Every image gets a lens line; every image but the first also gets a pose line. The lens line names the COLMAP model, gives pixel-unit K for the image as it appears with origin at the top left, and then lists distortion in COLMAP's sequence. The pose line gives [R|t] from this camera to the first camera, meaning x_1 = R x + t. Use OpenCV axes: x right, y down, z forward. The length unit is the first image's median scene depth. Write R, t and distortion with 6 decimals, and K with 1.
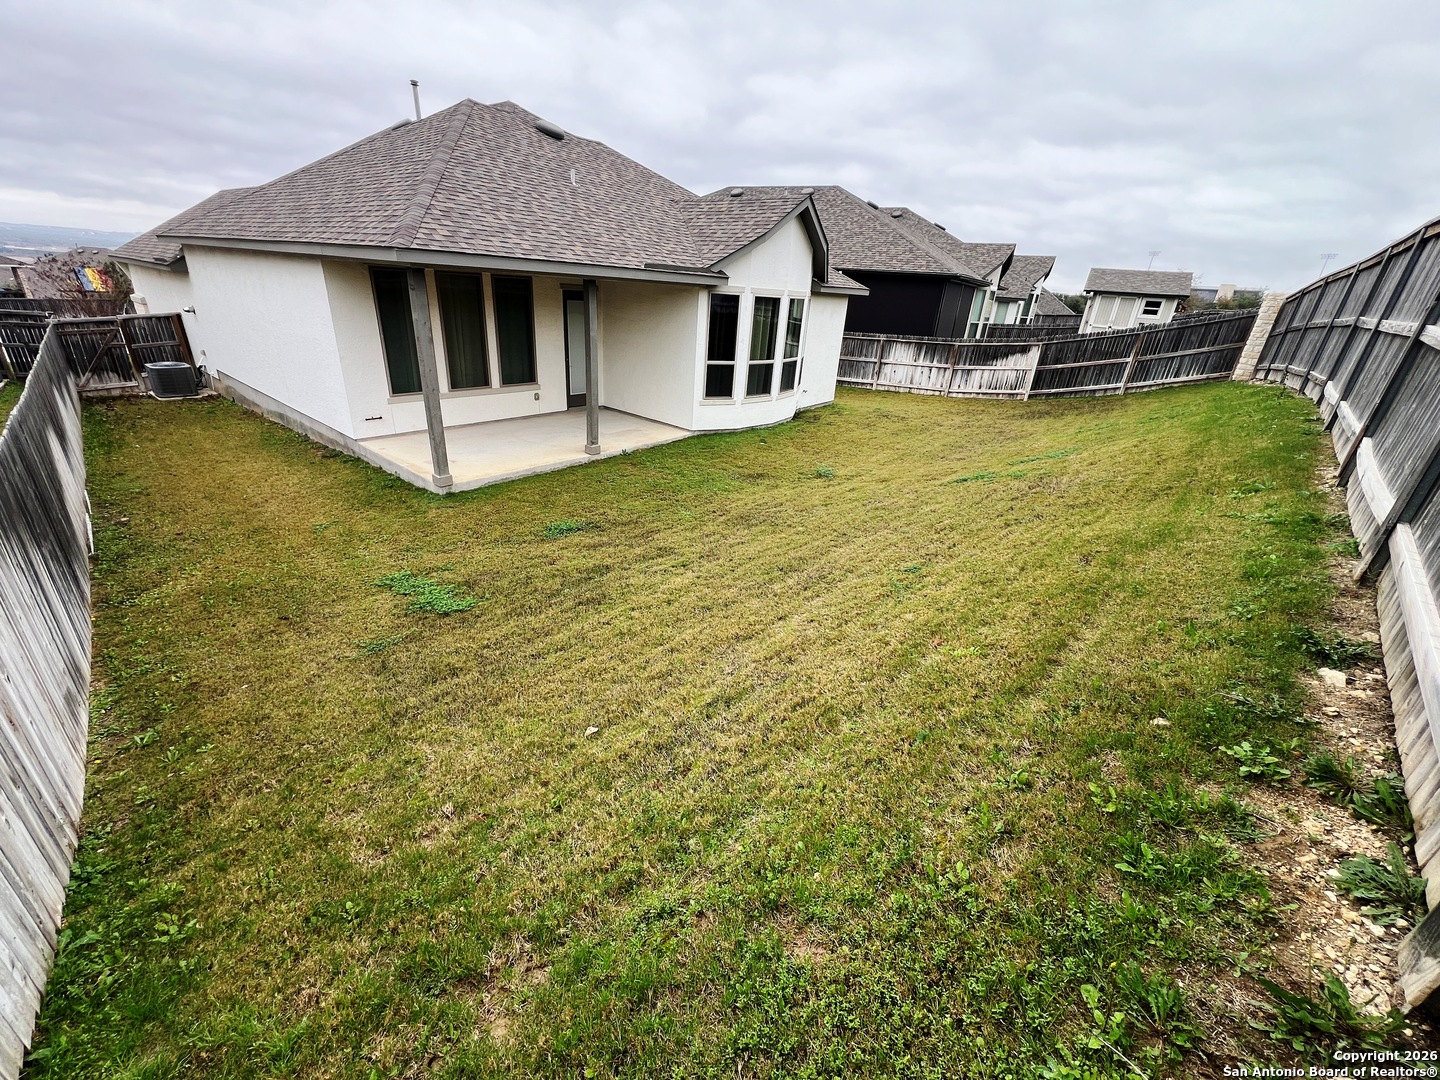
lens RADIAL K [[573.8, 0, 718.6], [0, 573.8, 539.9], [0, 0, 1]] dist [-0.002523, 0.000057]
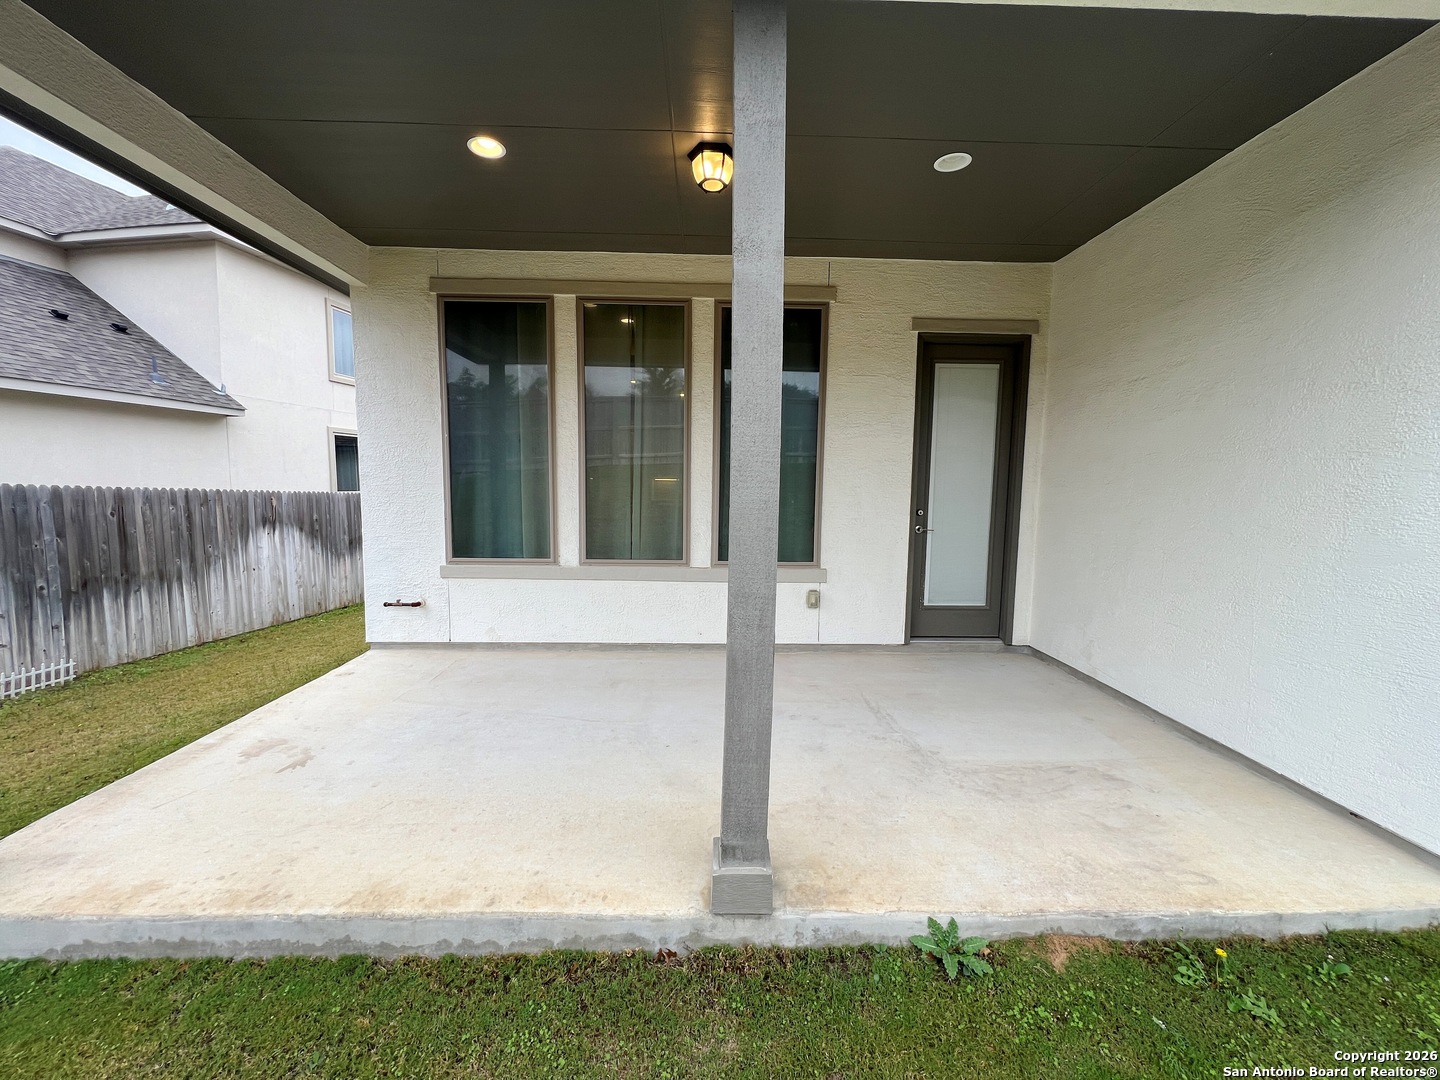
lens RADIAL K [[573.8, 0, 718.6], [0, 573.8, 539.9], [0, 0, 1]] dist [-0.002523, 0.000057]
pose [[0.642440, 0.045831, -0.764964, -0.062496], [-0.281686, 0.942452, -0.180103, -0.199666], [0.712688, 0.331185, 0.618379, 0.696448]]
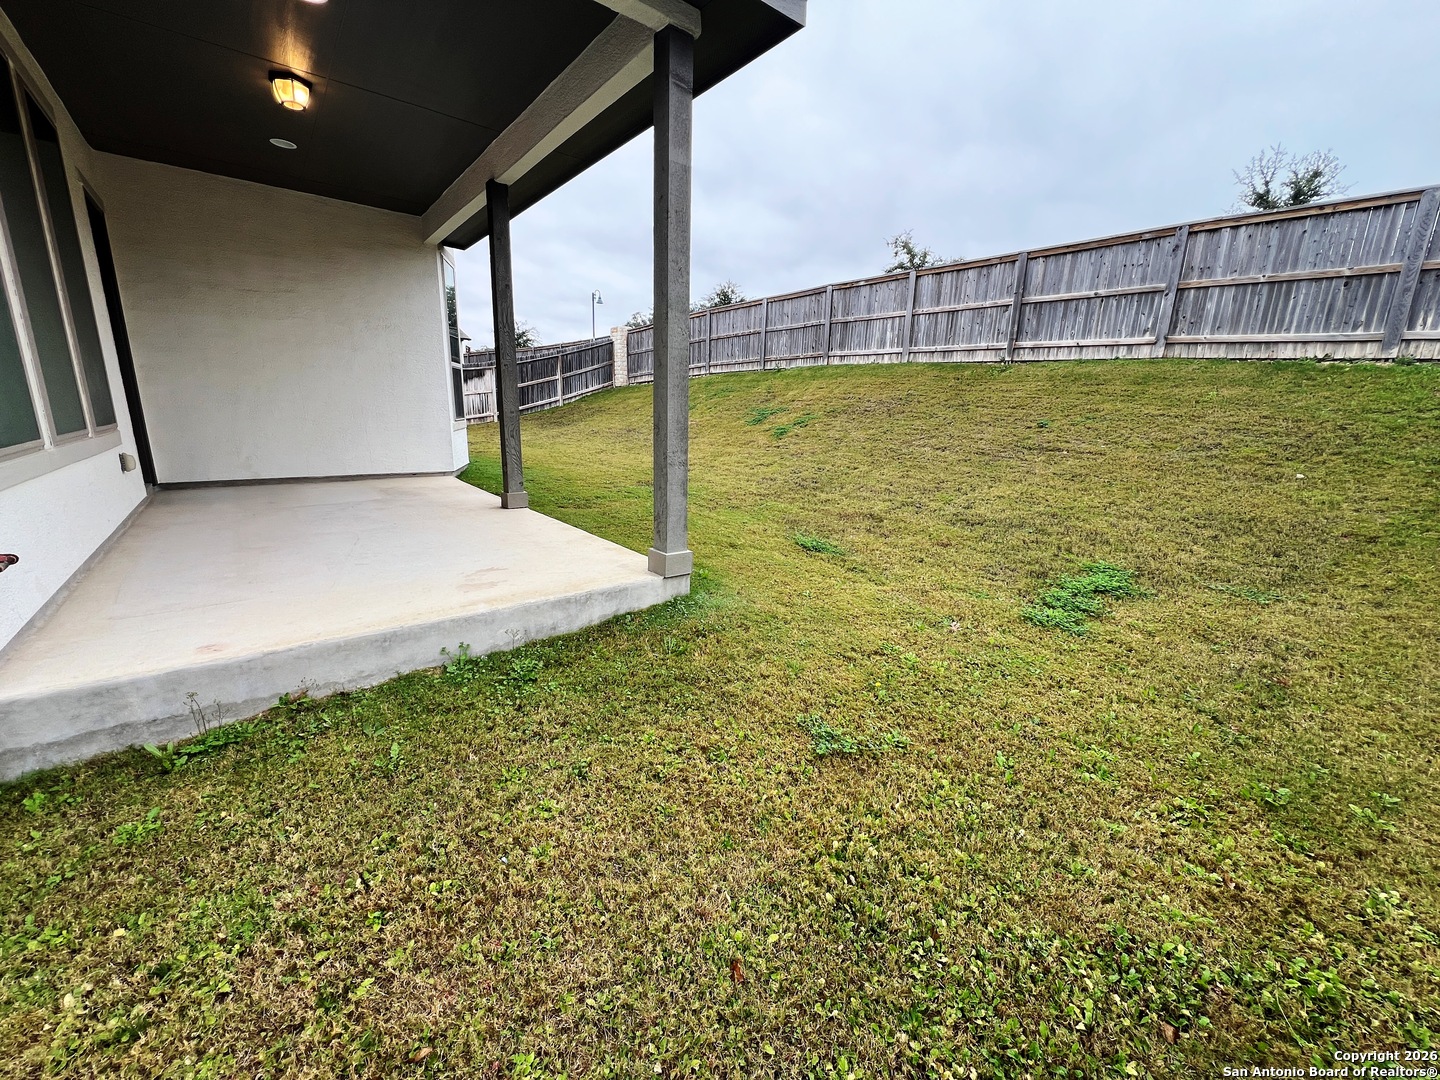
lens RADIAL K [[573.8, 0, 718.6], [0, 573.8, 539.9], [0, 0, 1]] dist [-0.002523, 0.000057]
pose [[0.243289, -0.288709, 0.925990, -0.583285], [0.382911, 0.905722, 0.181786, -0.127157], [-0.891173, 0.310346, 0.330902, 0.552120]]
